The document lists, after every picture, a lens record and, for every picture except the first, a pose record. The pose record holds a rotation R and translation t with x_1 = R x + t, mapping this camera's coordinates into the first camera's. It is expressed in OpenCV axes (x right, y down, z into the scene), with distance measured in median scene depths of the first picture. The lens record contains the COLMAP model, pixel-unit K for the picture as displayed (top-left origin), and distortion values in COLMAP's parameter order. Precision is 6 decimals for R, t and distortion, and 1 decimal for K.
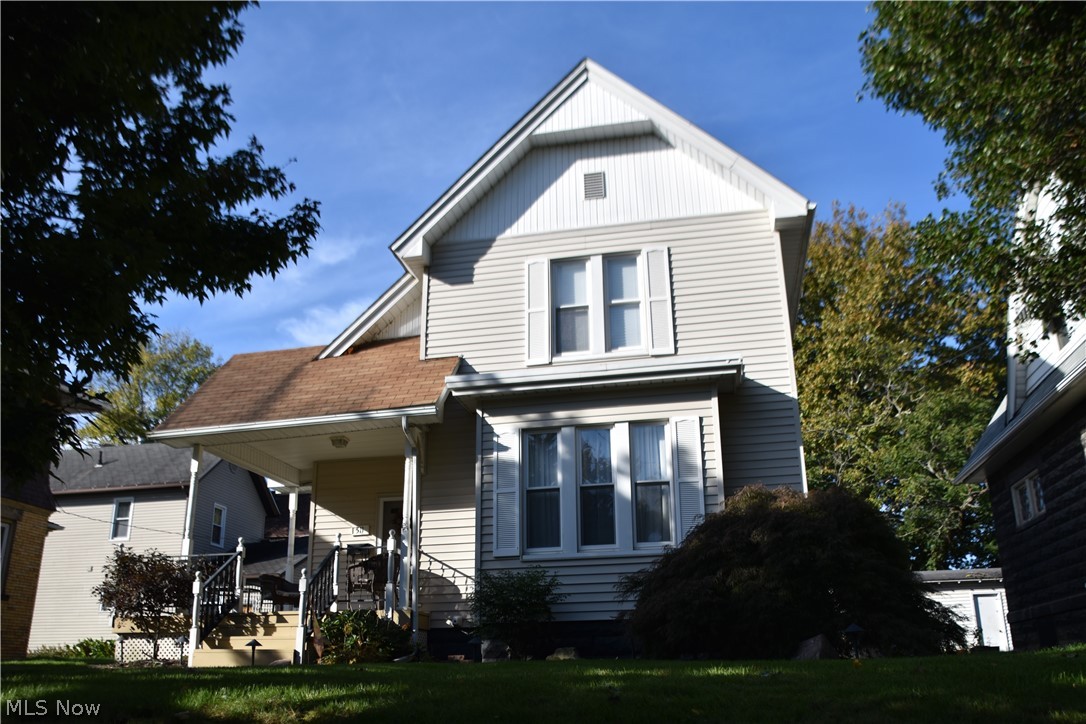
lens RADIAL K [[864.6, 0, 544.4], [0, 864.6, 372.9], [0, 0, 1]] dist [-0.079523, 0.023141]
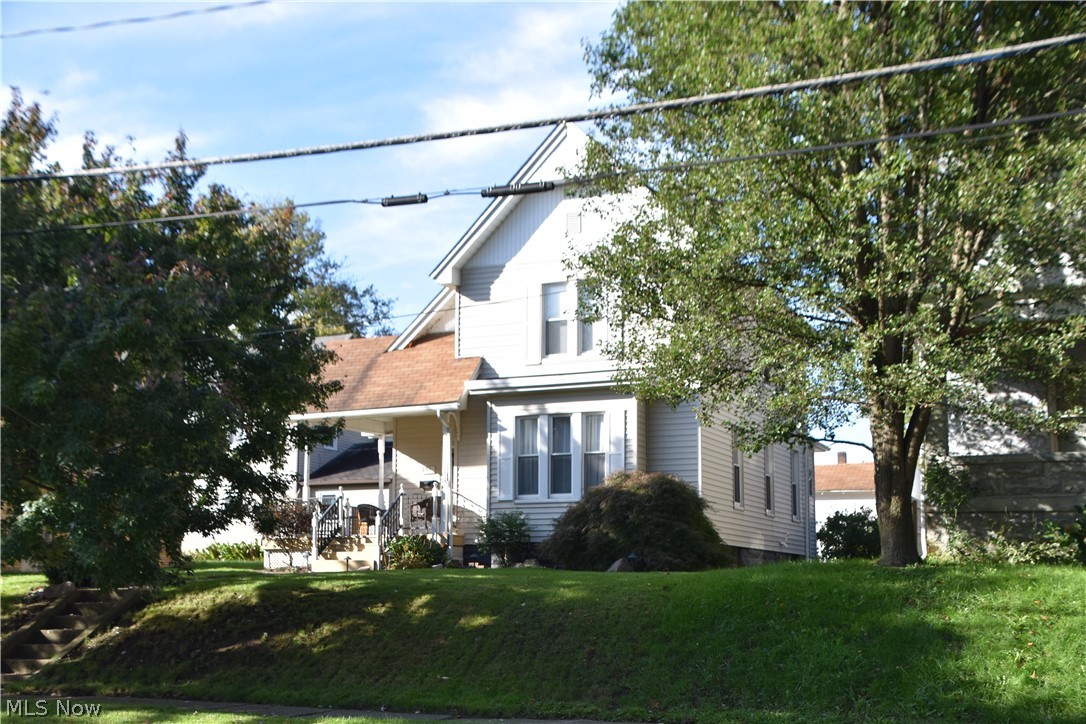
lens RADIAL K [[1354.2, 0, 552.0], [0, 1354.2, 361.1], [0, 0, 1]] dist [0.204011, 0.000000]
pose [[0.978650, -0.019249, -0.204630, 0.516900], [0.056902, 0.982064, 0.179759, -0.445273], [0.197499, -0.187565, 0.962192, -1.225888]]
